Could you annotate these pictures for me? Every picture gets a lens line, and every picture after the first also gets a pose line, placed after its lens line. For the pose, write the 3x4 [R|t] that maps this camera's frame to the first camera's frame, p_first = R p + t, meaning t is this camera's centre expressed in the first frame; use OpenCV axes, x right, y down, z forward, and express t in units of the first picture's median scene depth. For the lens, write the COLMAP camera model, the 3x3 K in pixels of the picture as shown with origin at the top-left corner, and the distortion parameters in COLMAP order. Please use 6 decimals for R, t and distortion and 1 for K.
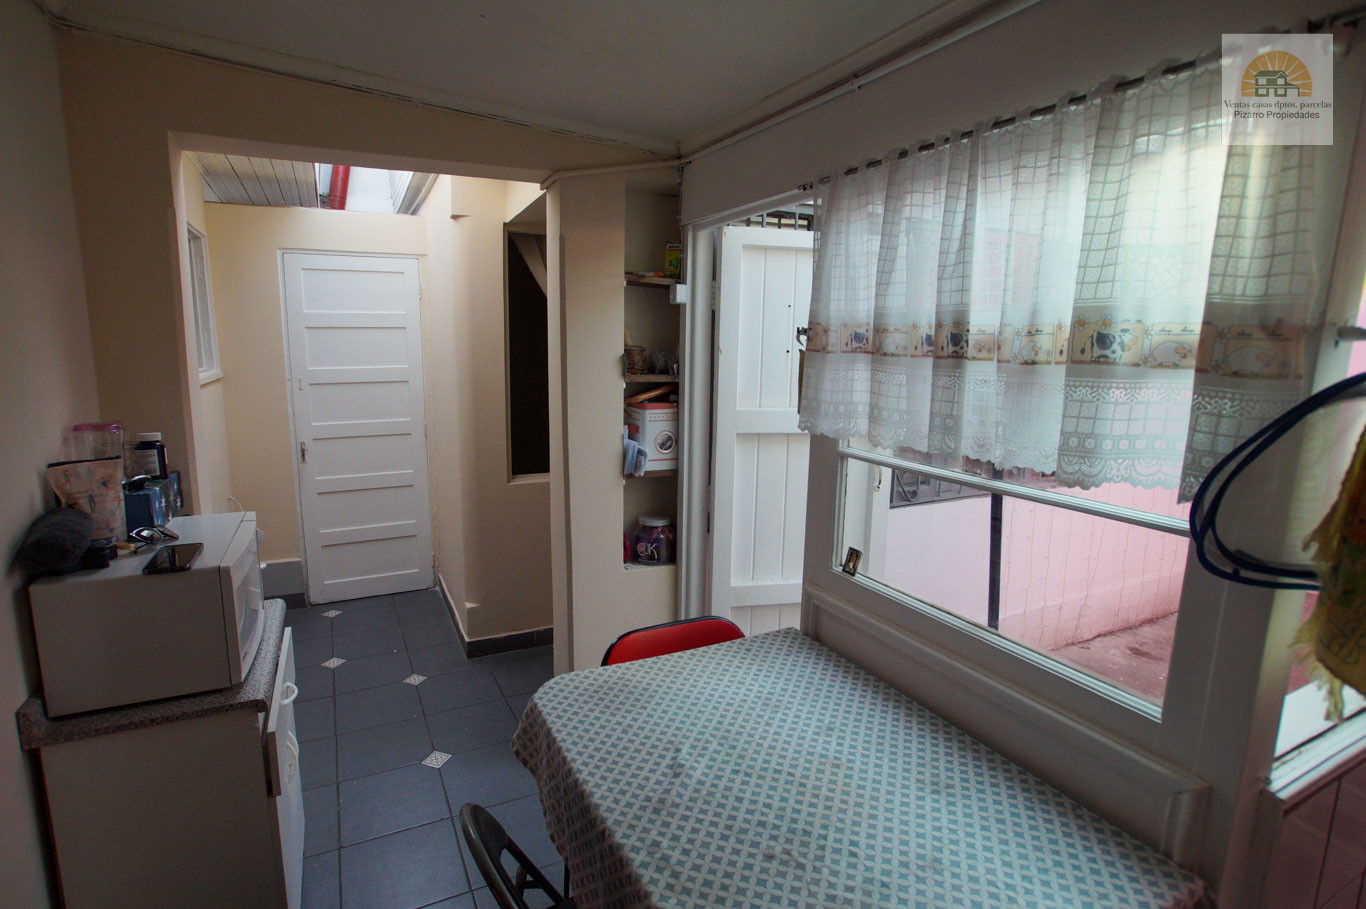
lens RADIAL K [[687.8, 0, 667.7], [0, 687.8, 457.1], [0, 0, 1]] dist [-0.074038, 0.042195]
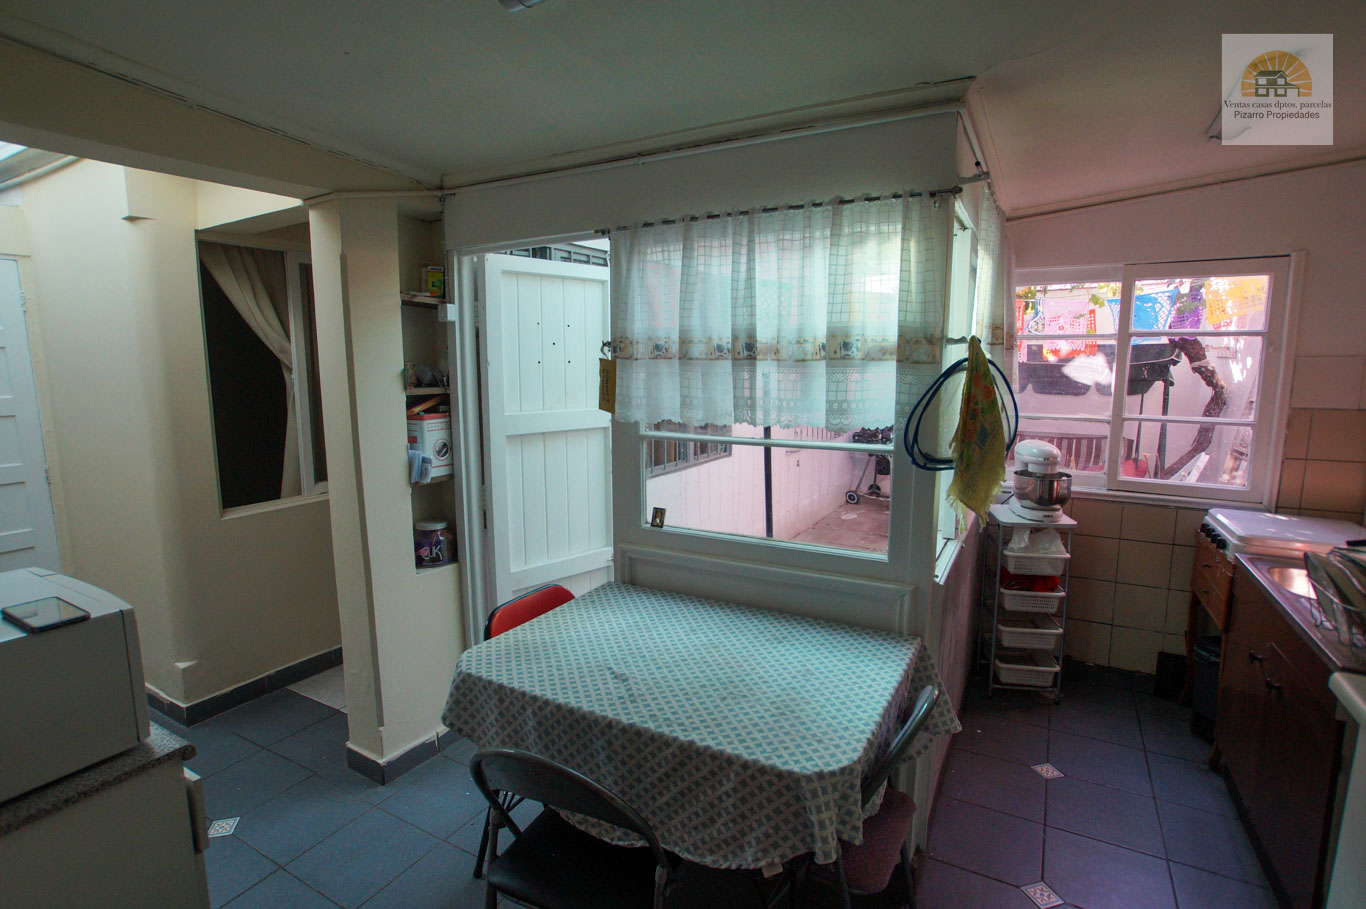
lens RADIAL K [[687.8, 0, 667.7], [0, 687.8, 457.1], [0, 0, 1]] dist [-0.074038, 0.042195]
pose [[0.830386, -0.097294, 0.548628, -0.493781], [0.109357, 0.993944, 0.010748, 0.028611], [-0.546352, 0.051072, 0.835997, -0.140825]]
